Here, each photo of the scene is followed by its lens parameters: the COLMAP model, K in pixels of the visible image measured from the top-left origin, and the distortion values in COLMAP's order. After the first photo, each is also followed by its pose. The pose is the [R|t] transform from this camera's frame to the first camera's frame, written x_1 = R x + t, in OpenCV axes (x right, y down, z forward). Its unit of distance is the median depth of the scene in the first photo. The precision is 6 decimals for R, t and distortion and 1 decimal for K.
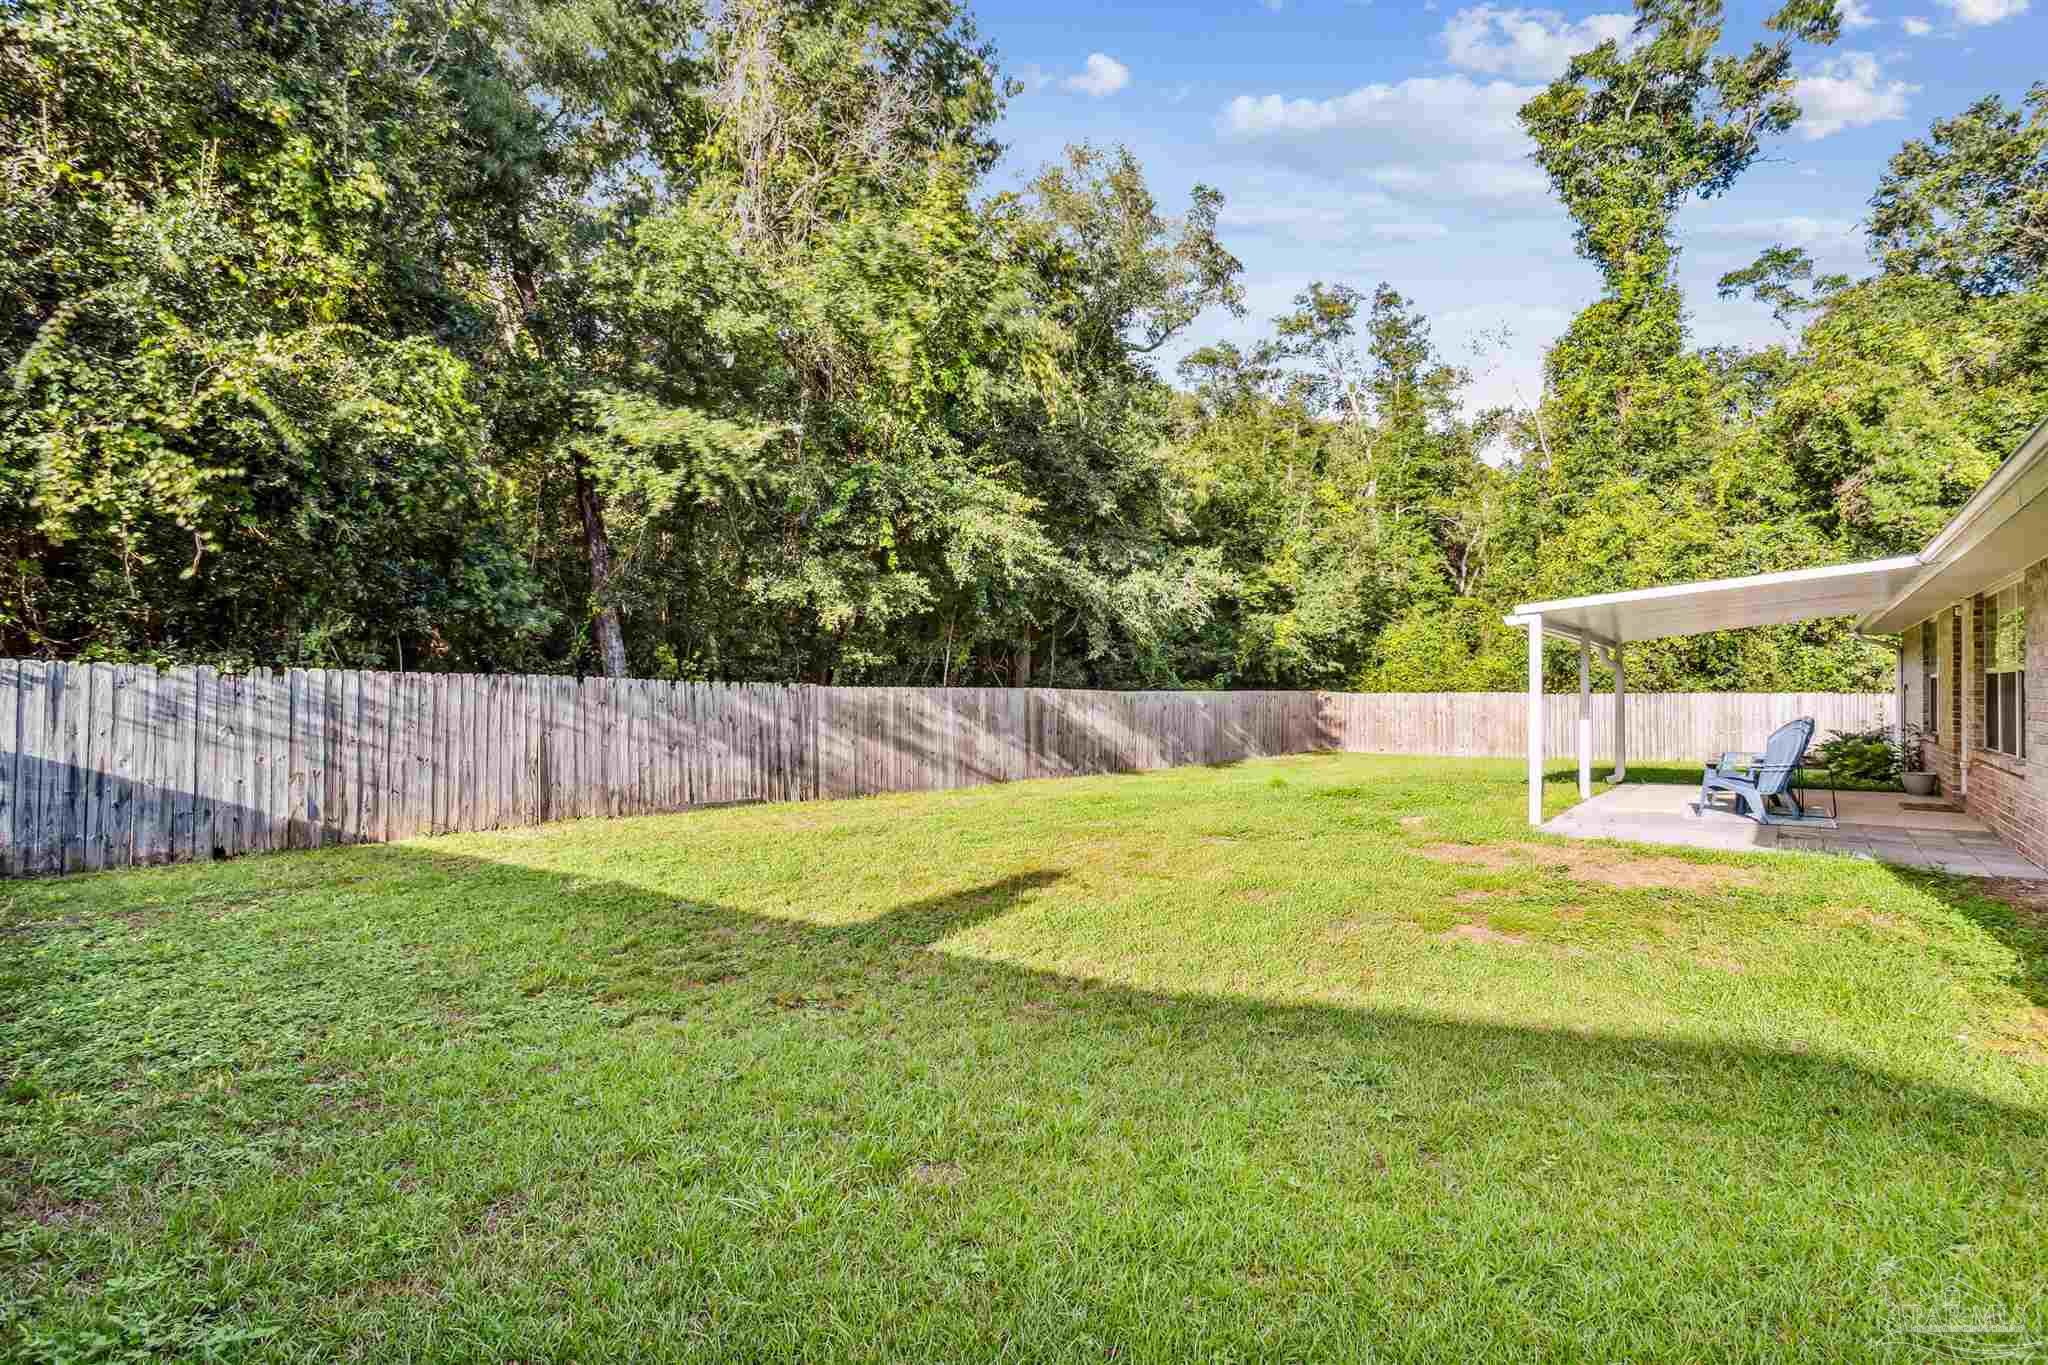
lens RADIAL K [[1009.9, 0, 986.7], [0, 1009.9, 682.2], [0, 0, 1]] dist [0.000861, -0.000035]
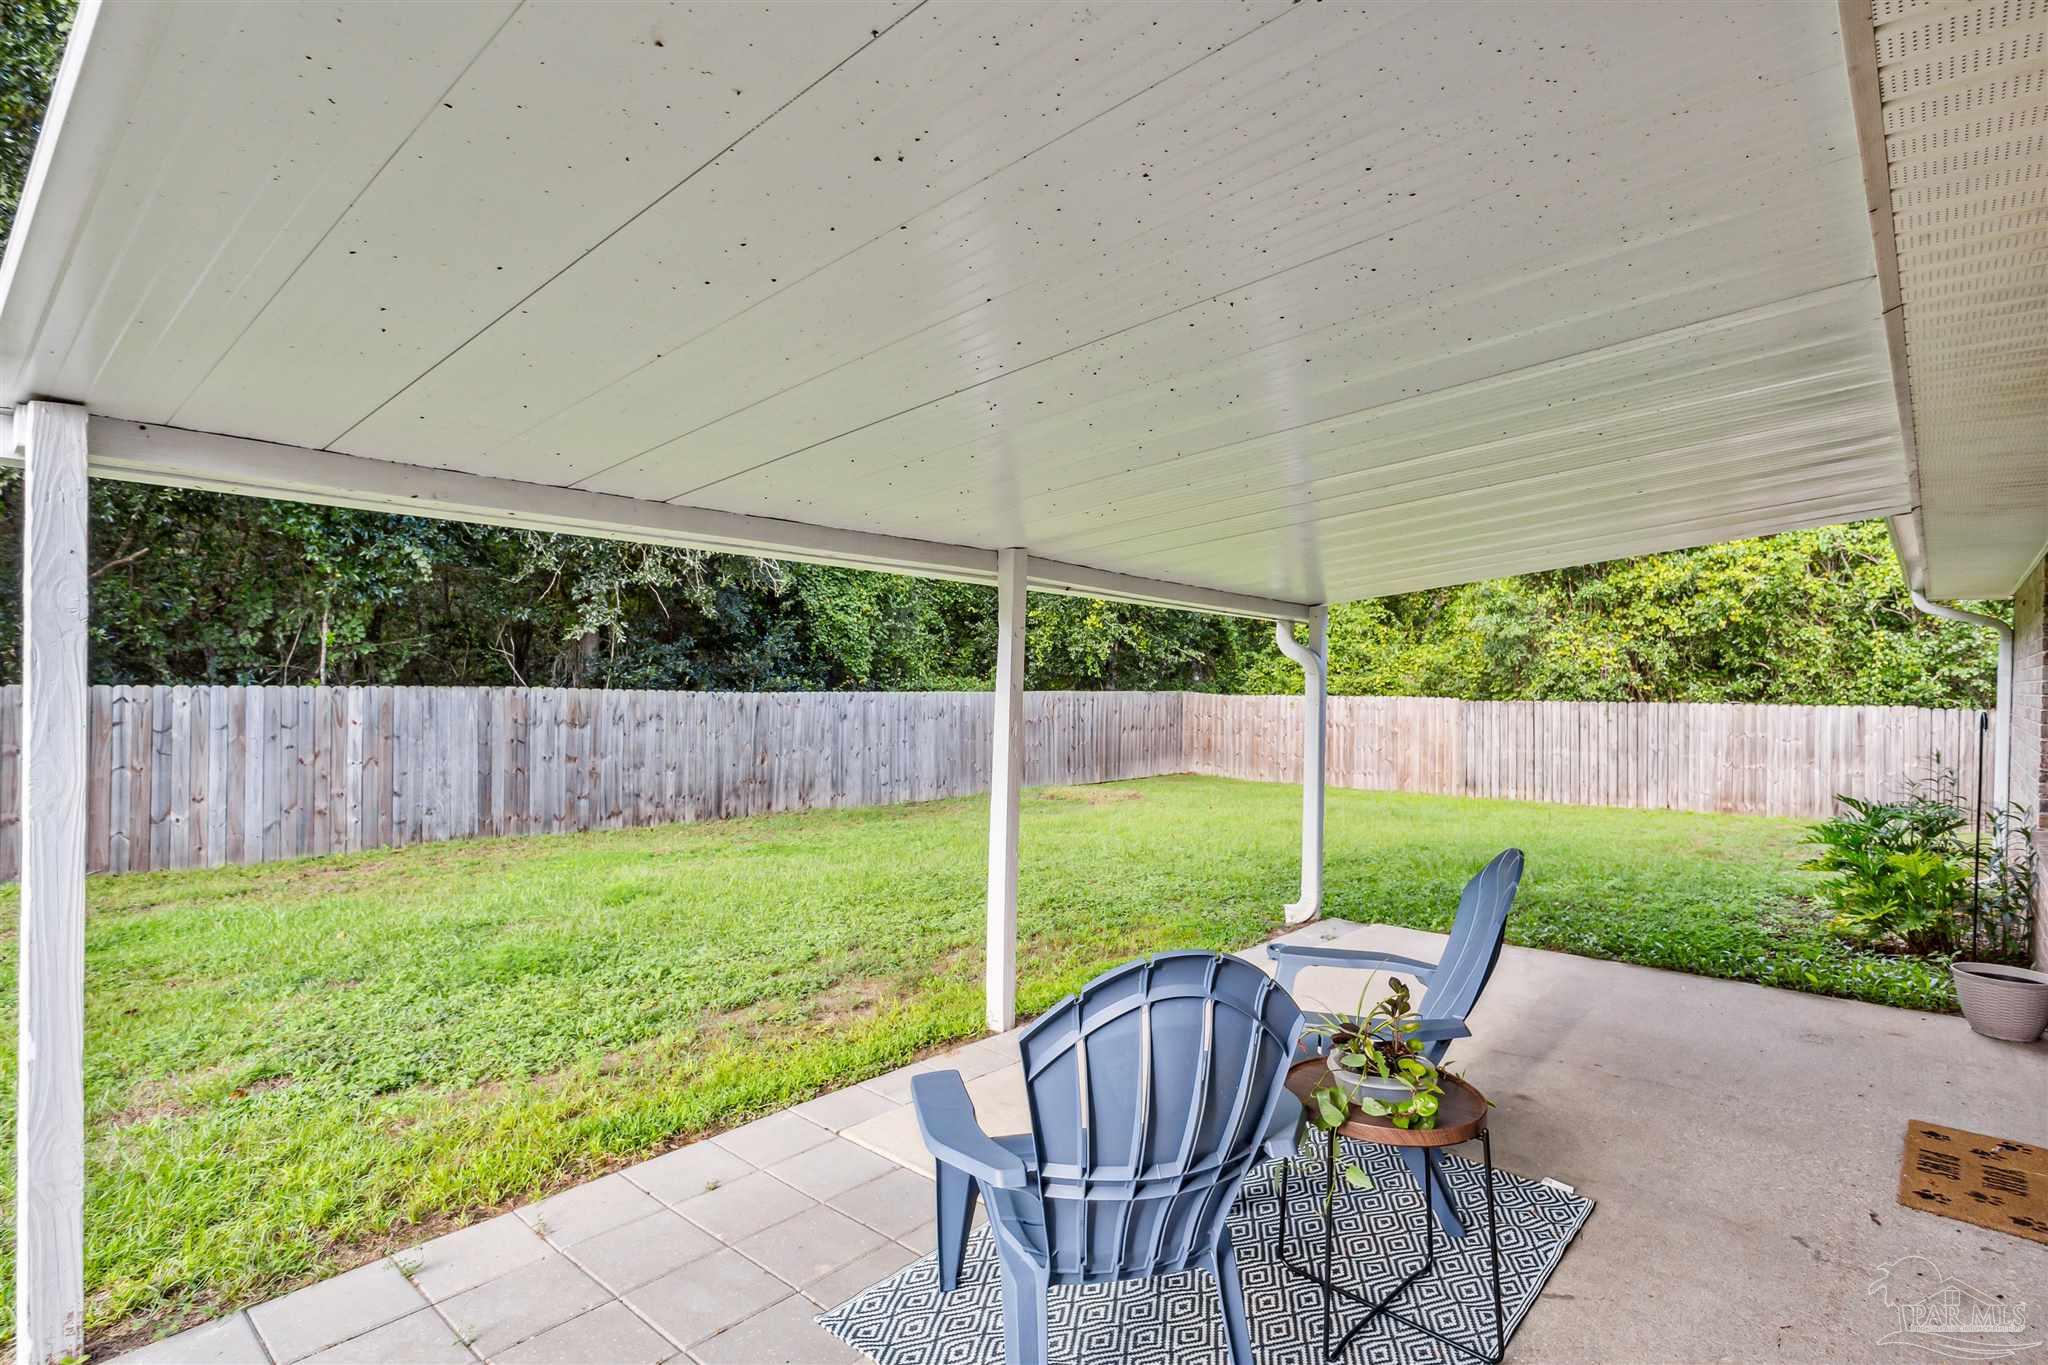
lens RADIAL K [[1022.5, 0, 1024.0], [0, 1022.5, 682.5], [0, 0, 1]] dist [-0.000130, -0.000025]
pose [[0.997845, 0.013340, -0.064243, 0.314136], [-0.012672, 0.999861, 0.010805, -0.004211], [0.064378, -0.009968, 0.997876, 0.323954]]
